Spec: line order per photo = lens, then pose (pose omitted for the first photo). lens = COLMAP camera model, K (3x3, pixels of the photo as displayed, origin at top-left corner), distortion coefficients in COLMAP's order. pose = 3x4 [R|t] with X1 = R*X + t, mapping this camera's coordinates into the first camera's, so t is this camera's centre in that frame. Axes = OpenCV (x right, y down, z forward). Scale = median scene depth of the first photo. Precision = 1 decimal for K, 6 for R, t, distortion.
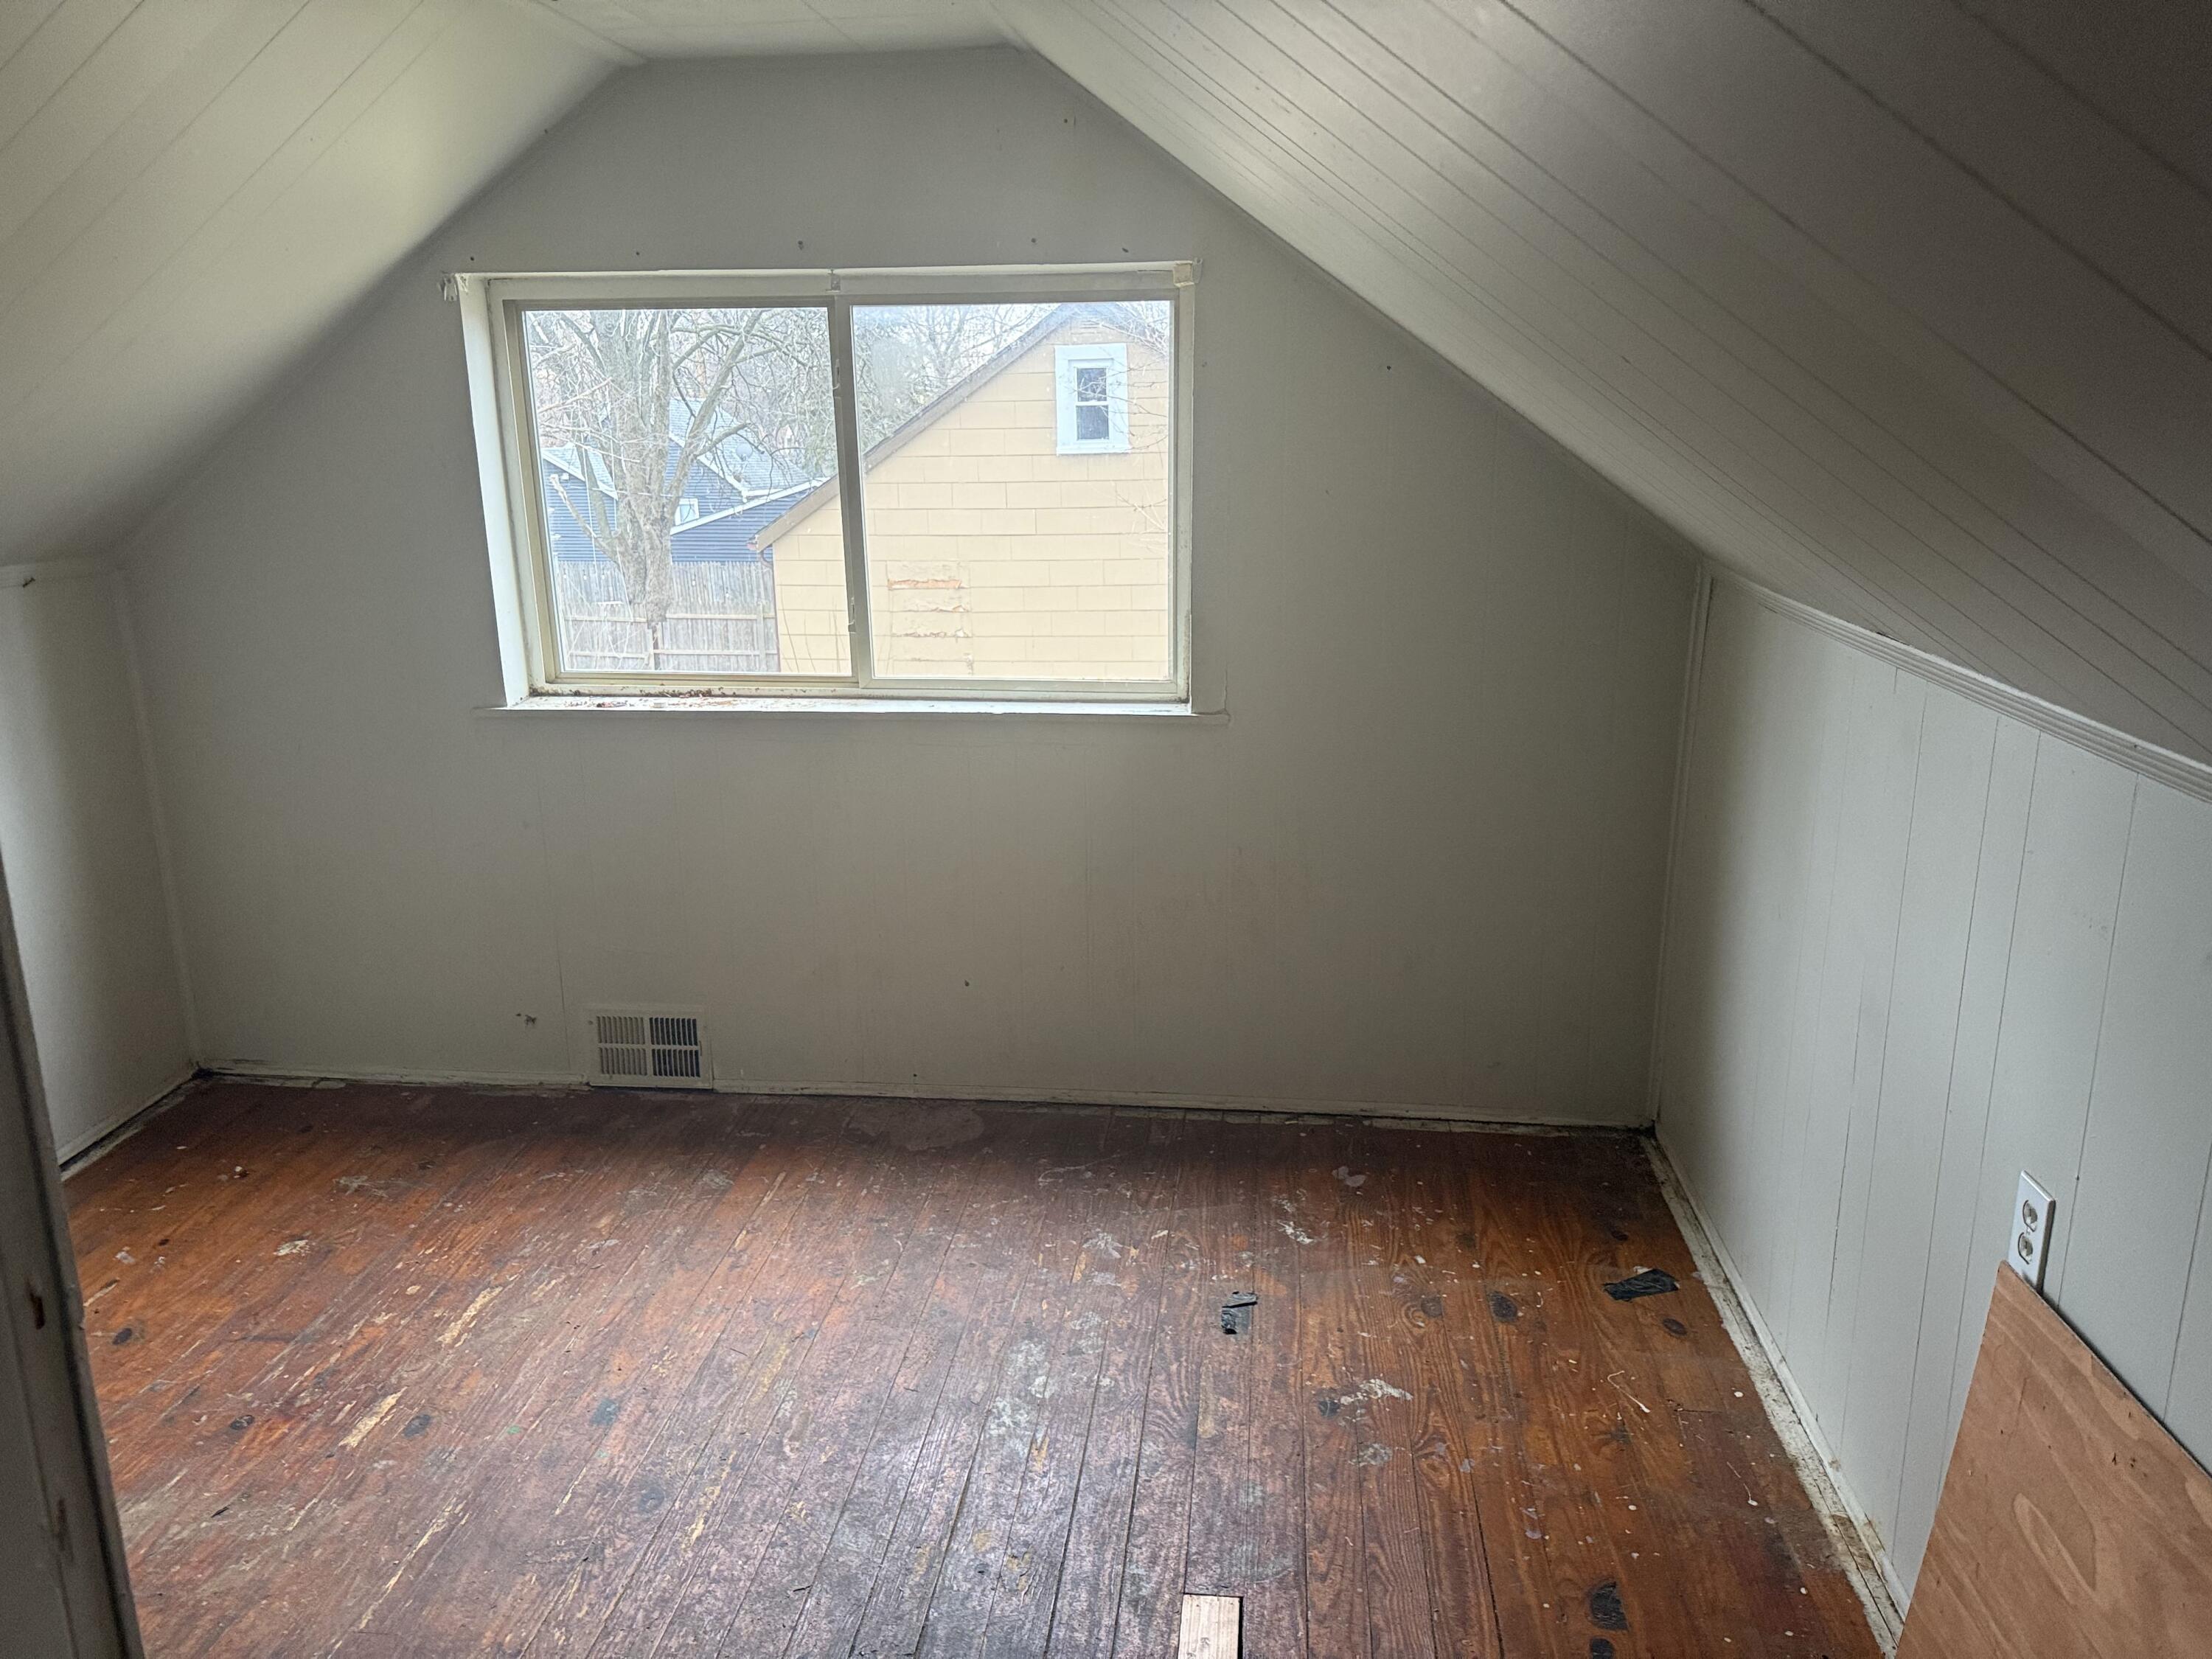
lens RADIAL K [[1580.5, 0, 1107.2], [0, 1580.5, 826.1], [0, 0, 1]] dist [-0.000588, 0.000341]
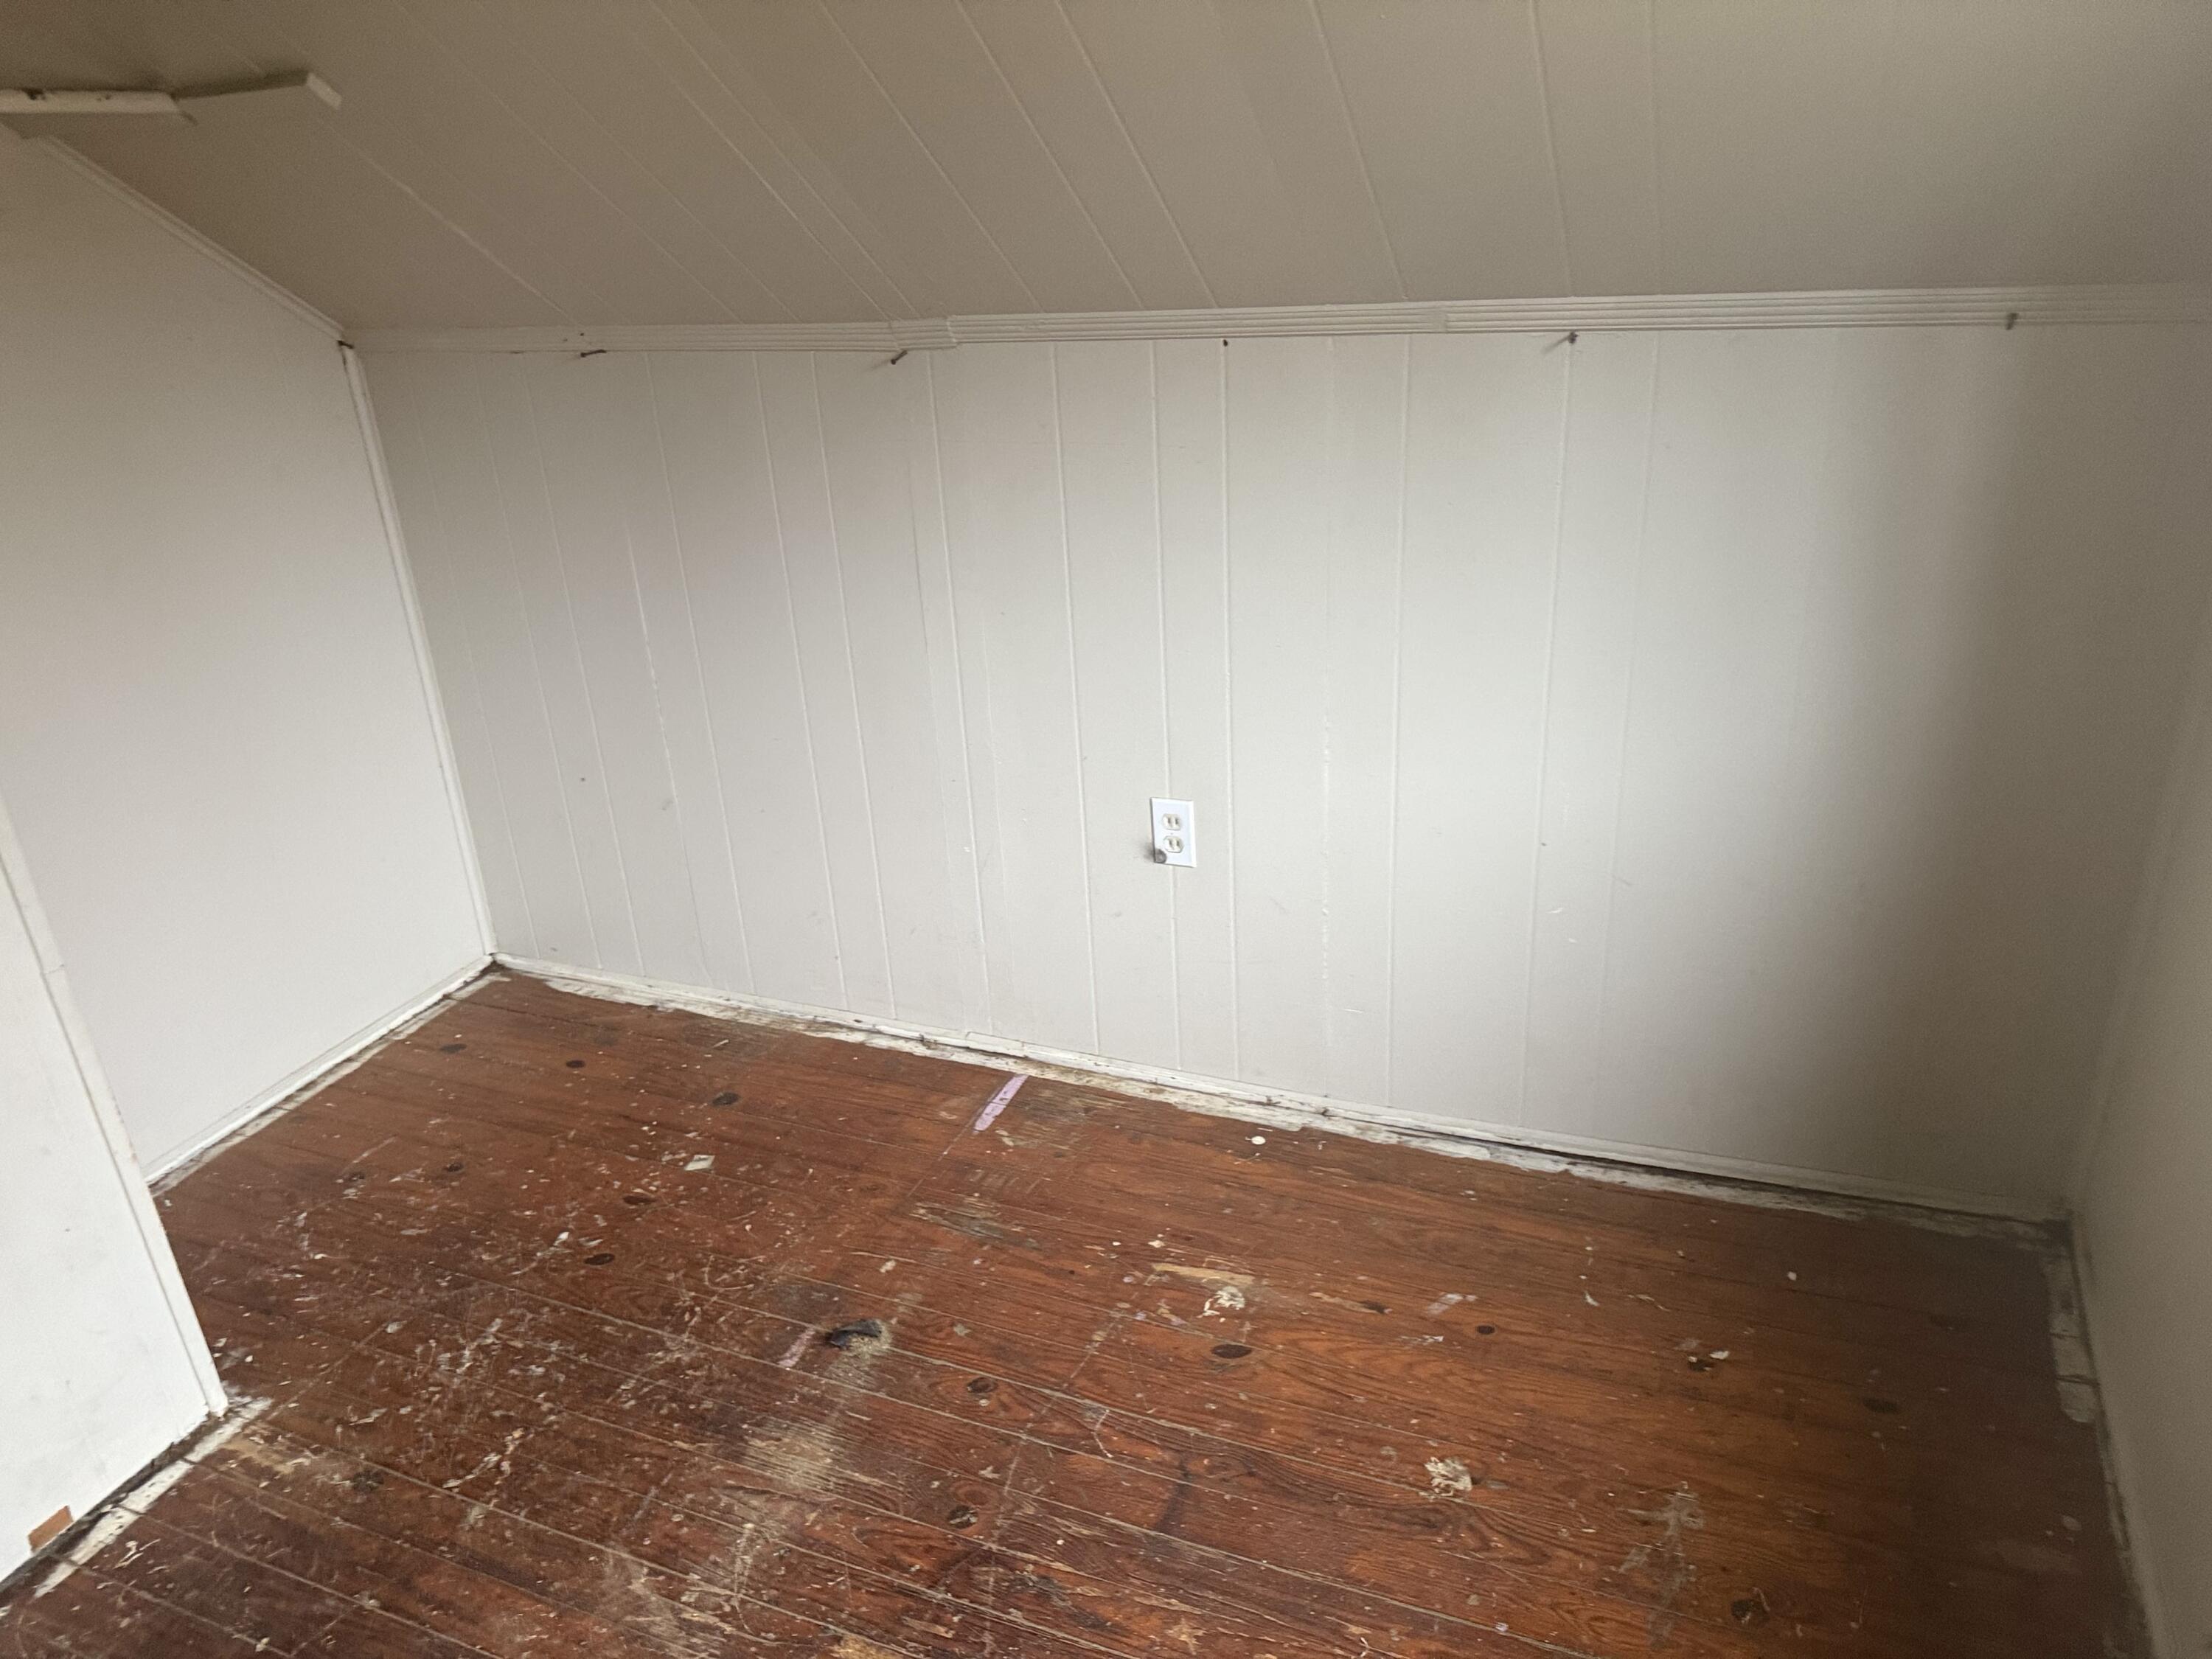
lens RADIAL K [[1580.5, 0, 1110.1], [0, 1580.5, 829.6], [0, 0, 1]] dist [-0.000588, 0.000341]
pose [[-0.278655, 0.397806, -0.874129, -0.040655], [-0.190686, 0.869142, 0.456324, -0.187645], [0.941270, 0.293842, -0.166335, 0.831771]]
